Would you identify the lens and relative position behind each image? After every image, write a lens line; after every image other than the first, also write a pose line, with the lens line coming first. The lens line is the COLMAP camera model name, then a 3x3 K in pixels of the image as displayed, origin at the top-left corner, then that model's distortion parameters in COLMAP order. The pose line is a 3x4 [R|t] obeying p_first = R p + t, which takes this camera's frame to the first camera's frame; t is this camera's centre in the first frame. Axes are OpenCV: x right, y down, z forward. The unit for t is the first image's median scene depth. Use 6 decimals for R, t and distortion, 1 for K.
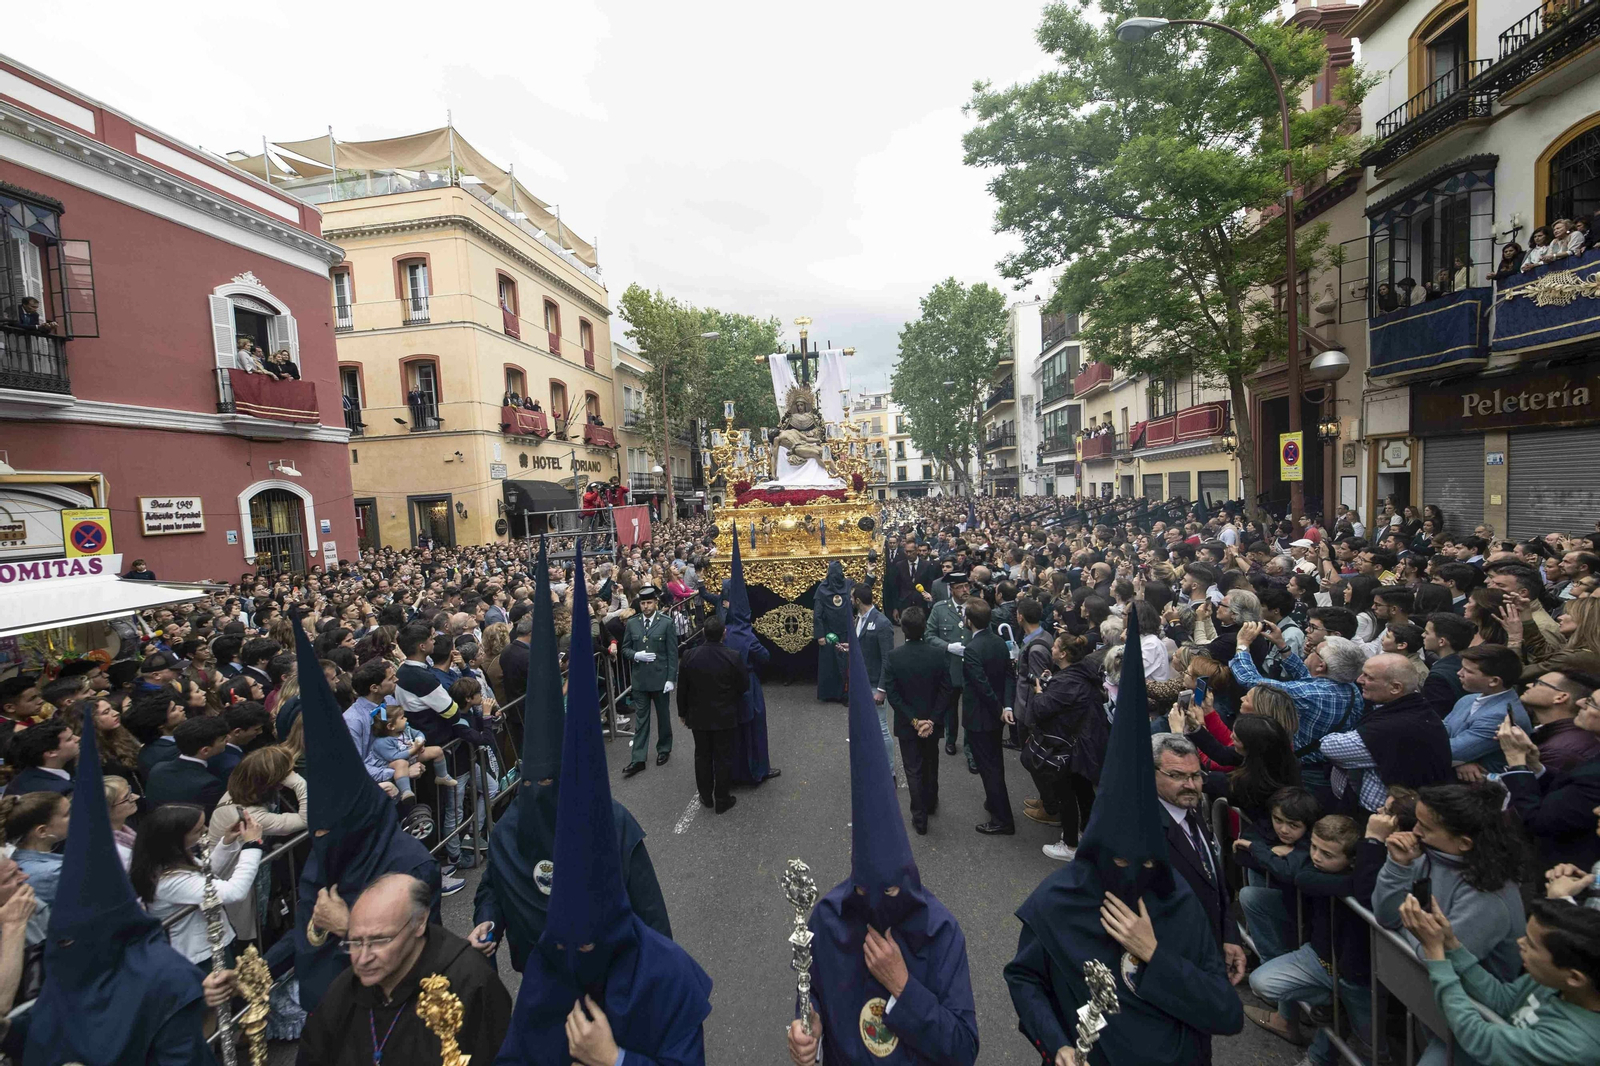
lens RADIAL K [[679.3, 0, 793.1], [0, 679.3, 536.5], [0, 0, 1]] dist [0.012820, -0.000156]
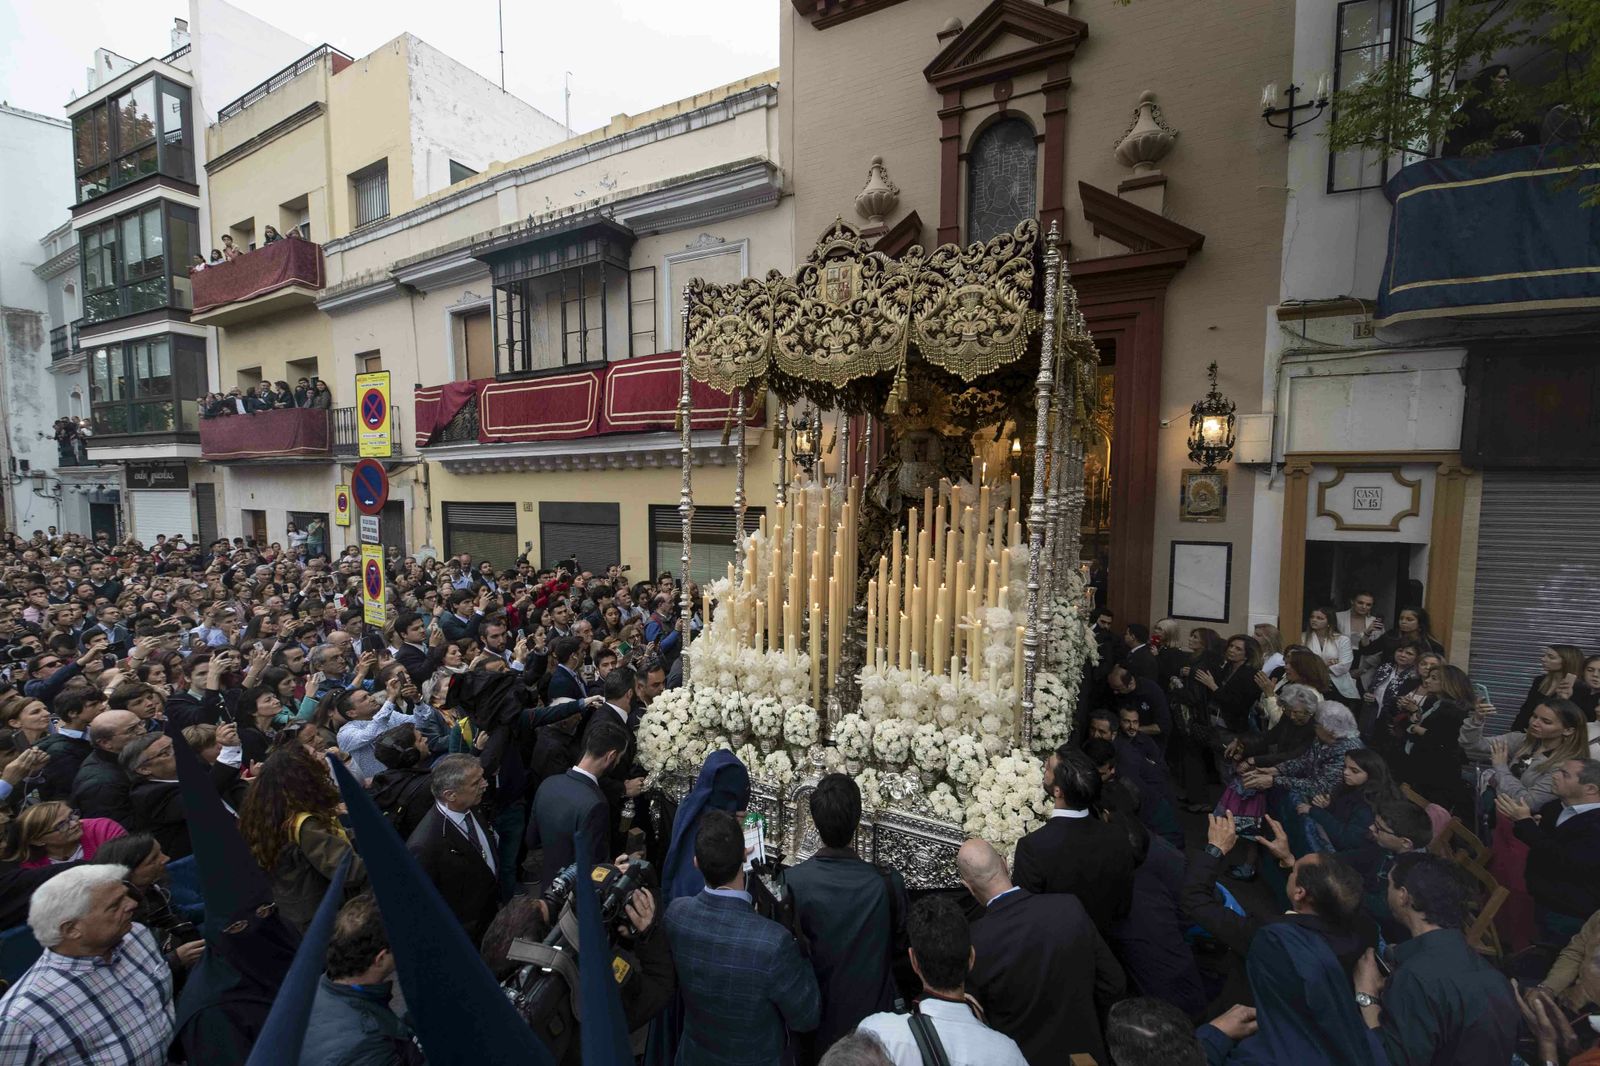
lens RADIAL K [[647.3, 0, 797.4], [0, 647.3, 537.1], [0, 0, 1]] dist [0.011055, -0.008276]
pose [[0.338031, -0.013628, 0.941036, 0.148954], [0.038991, 0.999239, 0.000465, -0.046342], [-0.940327, 0.036535, 0.338305, 0.502737]]
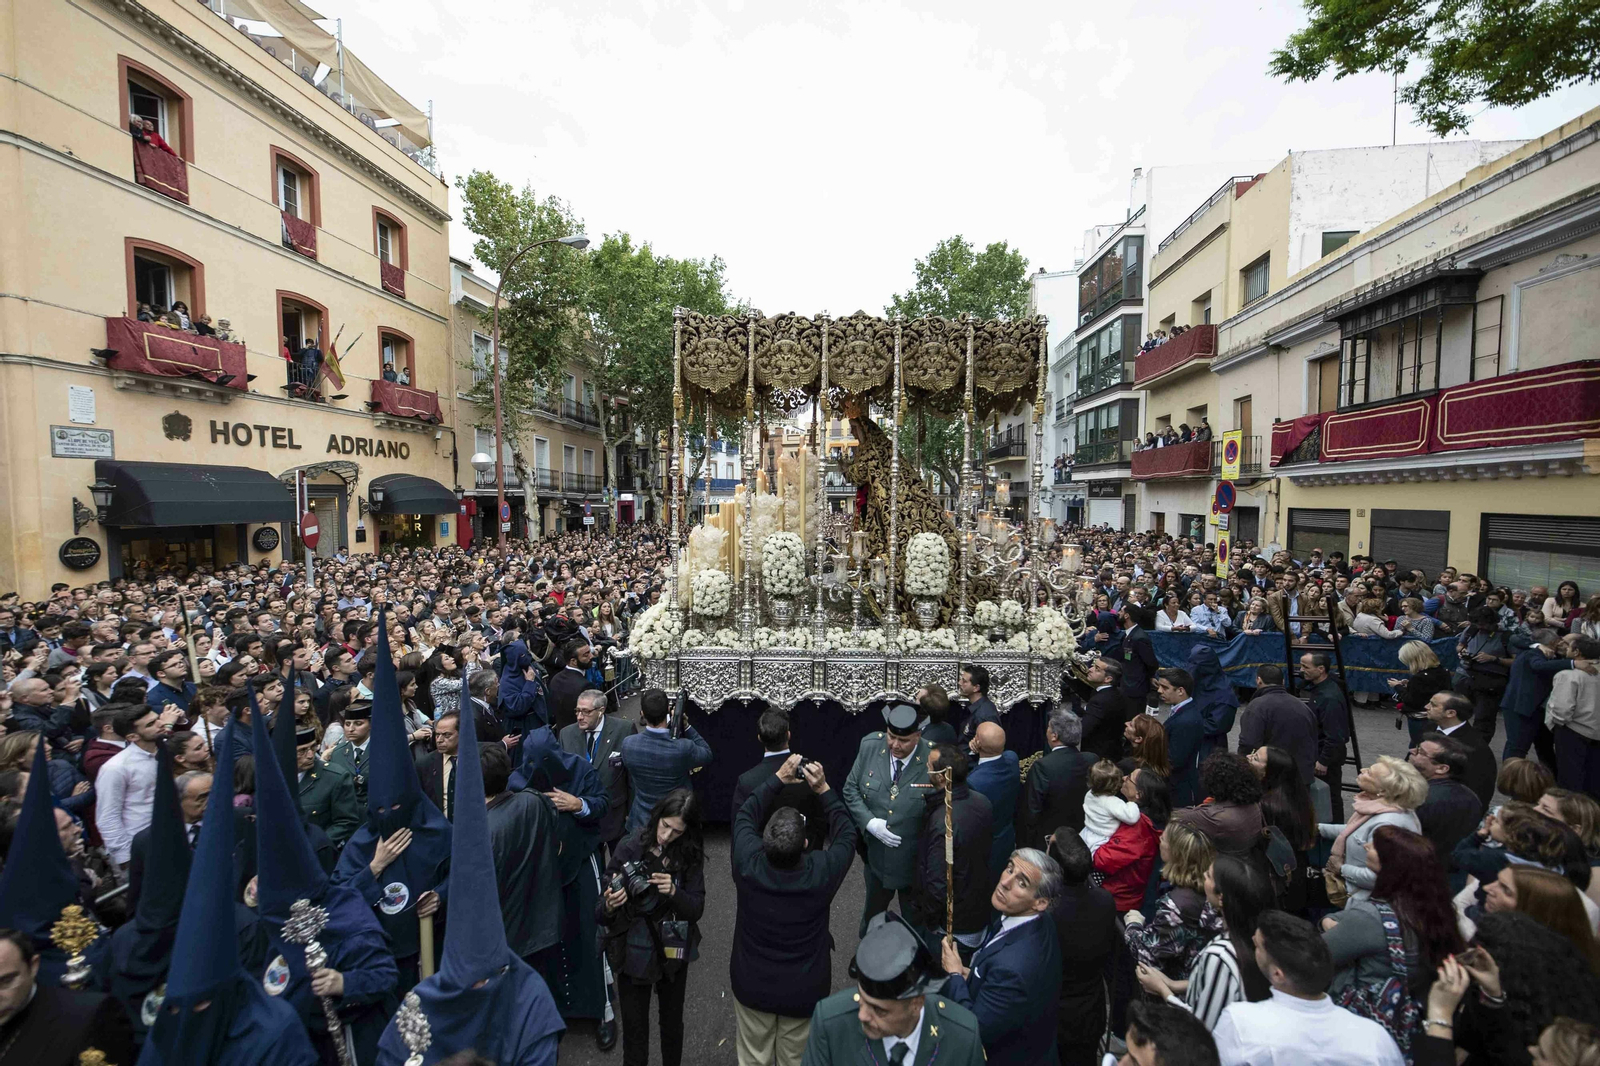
lens RADIAL K [[647.3, 0, 801.0], [0, 647.3, 544.5], [0, 0, 1]] dist [0.011055, -0.008276]
pose [[0.998236, 0.045903, 0.037641, 0.061273], [-0.046249, 0.998895, 0.008379, -0.035715], [-0.037214, -0.010105, 0.999256, 0.364144]]
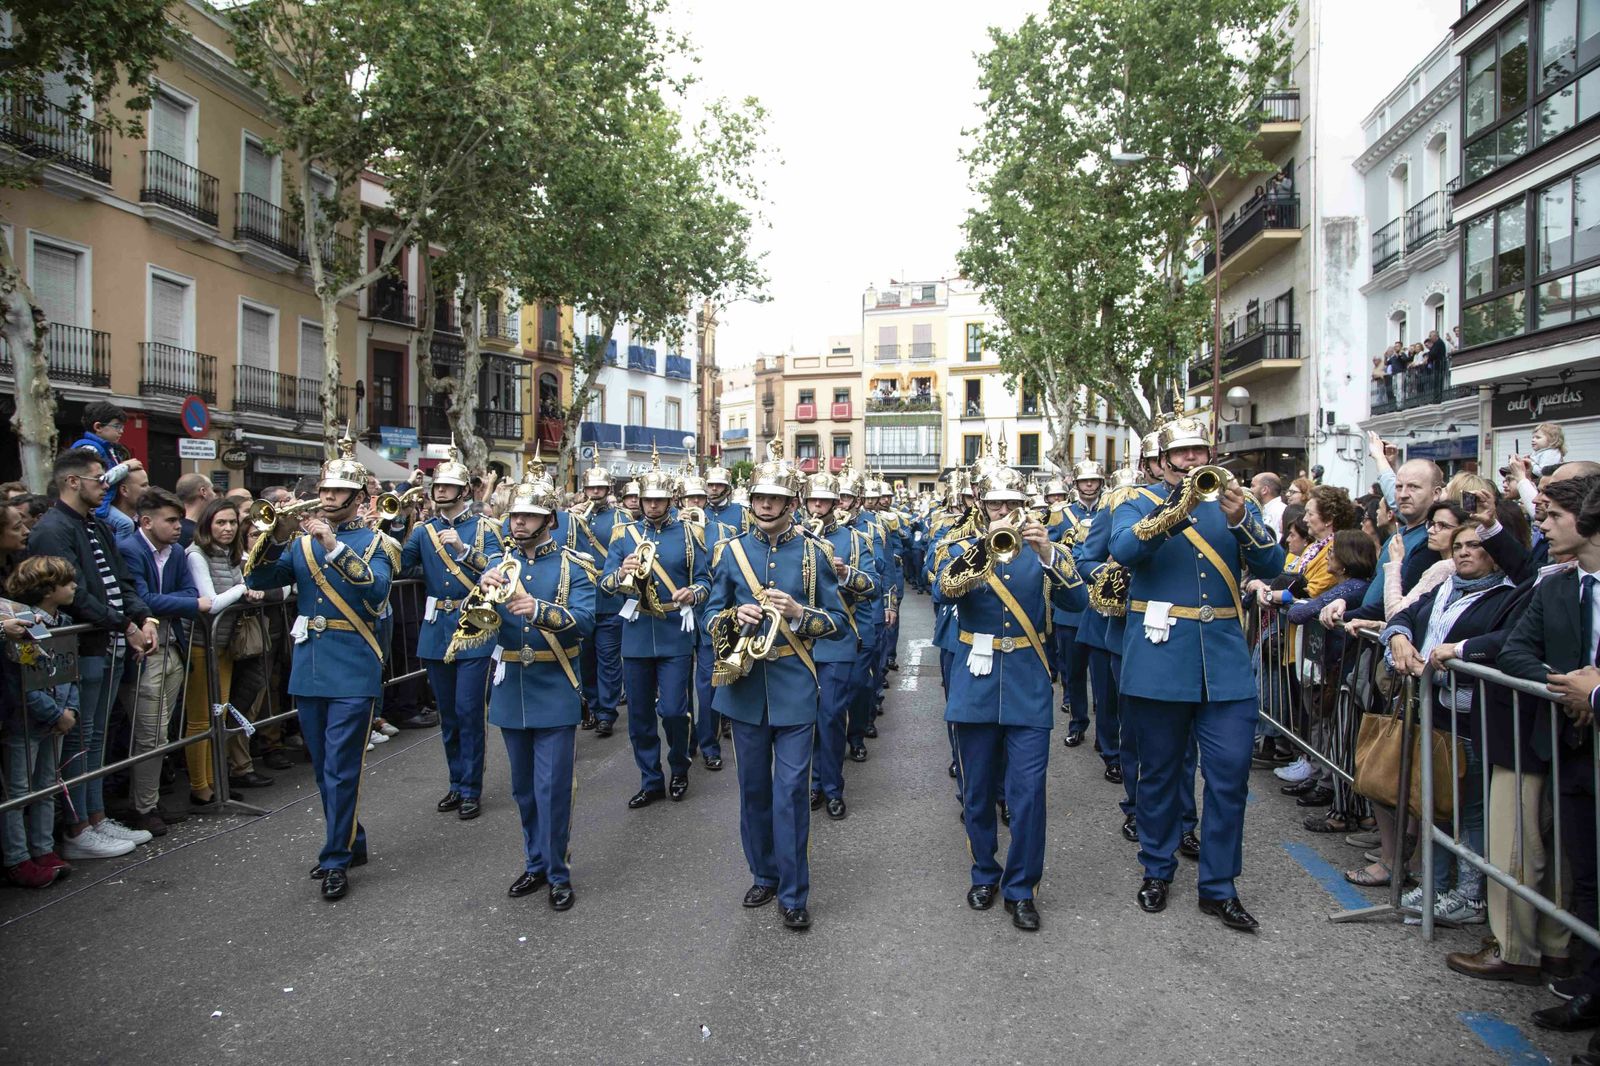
lens RADIAL K [[1073.8, 0, 794.1], [0, 1073.8, 518.2], [0, 0, 1]] dist [-0.010211, -0.002383]
pose [[0.998335, 0.057663, -0.001436, 0.096548], [-0.057665, 0.997159, -0.048466, -0.011158], [-0.001363, 0.048468, 0.998824, 0.623699]]
